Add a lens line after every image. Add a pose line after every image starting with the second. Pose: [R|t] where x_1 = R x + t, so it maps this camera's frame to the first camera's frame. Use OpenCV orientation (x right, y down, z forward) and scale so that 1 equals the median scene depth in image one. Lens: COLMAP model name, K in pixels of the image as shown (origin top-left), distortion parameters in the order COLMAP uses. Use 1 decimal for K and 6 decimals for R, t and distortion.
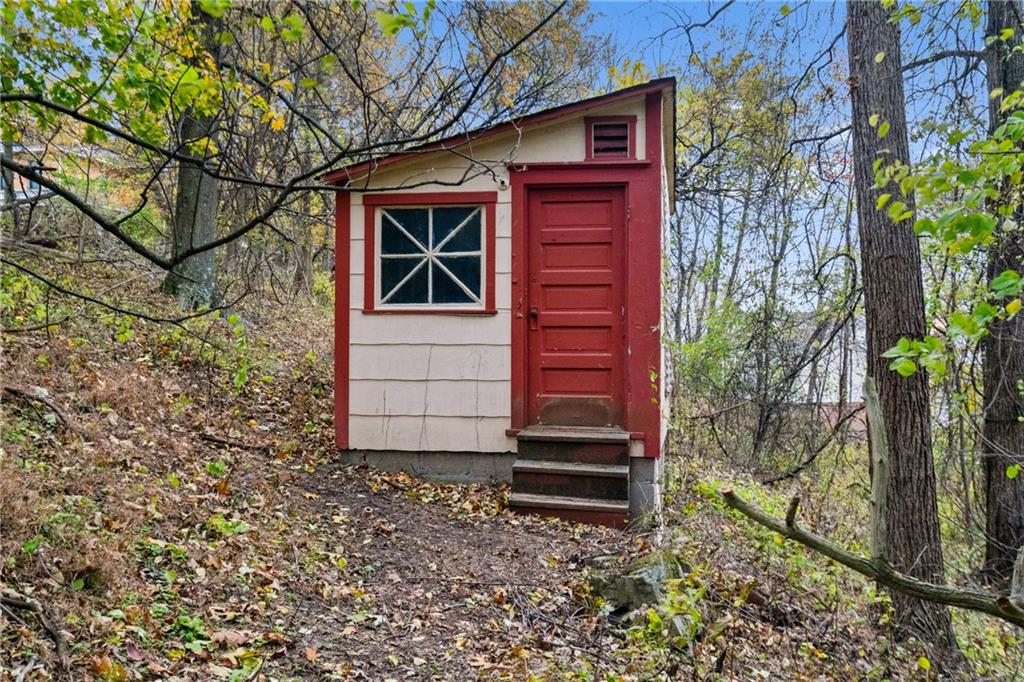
lens RADIAL K [[908.6, 0, 509.5], [0, 908.6, 340.1], [0, 0, 1]] dist [0.007496, 0.001837]
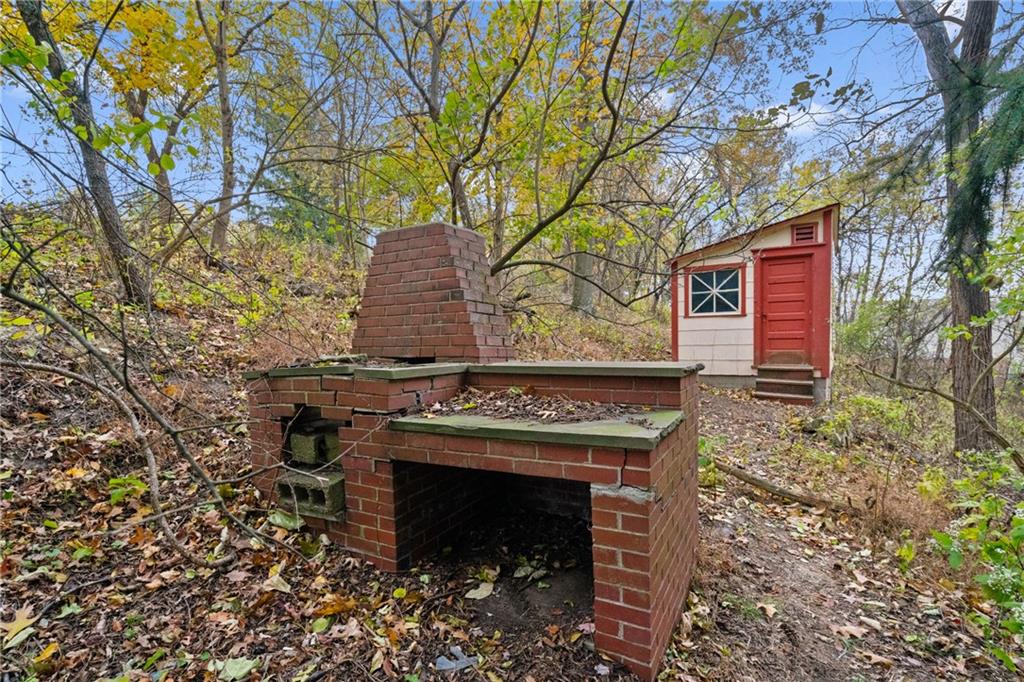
lens RADIAL K [[480.0, 0, 515.8], [0, 480.0, 364.4], [0, 0, 1]] dist [0.004762, 0.000362]
pose [[0.918676, -0.002967, -0.395001, -0.070317], [0.032736, 0.997104, 0.068646, -0.008472], [0.393654, -0.075994, 0.916112, -0.357912]]
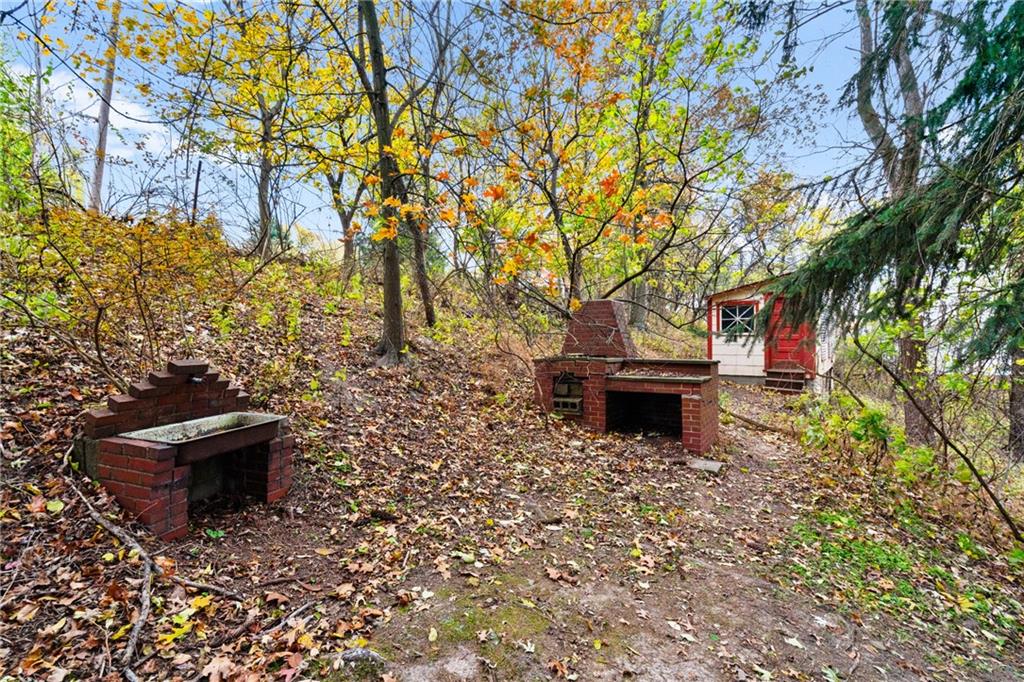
lens RADIAL K [[480.0, 0, 510.3], [0, 480.0, 345.1], [0, 0, 1]] dist [0.004762, 0.000362]
pose [[0.886087, -0.006287, -0.463476, -0.007282], [0.012733, 0.999861, 0.010781, -0.025561], [0.463344, -0.015454, 0.886044, -1.035846]]
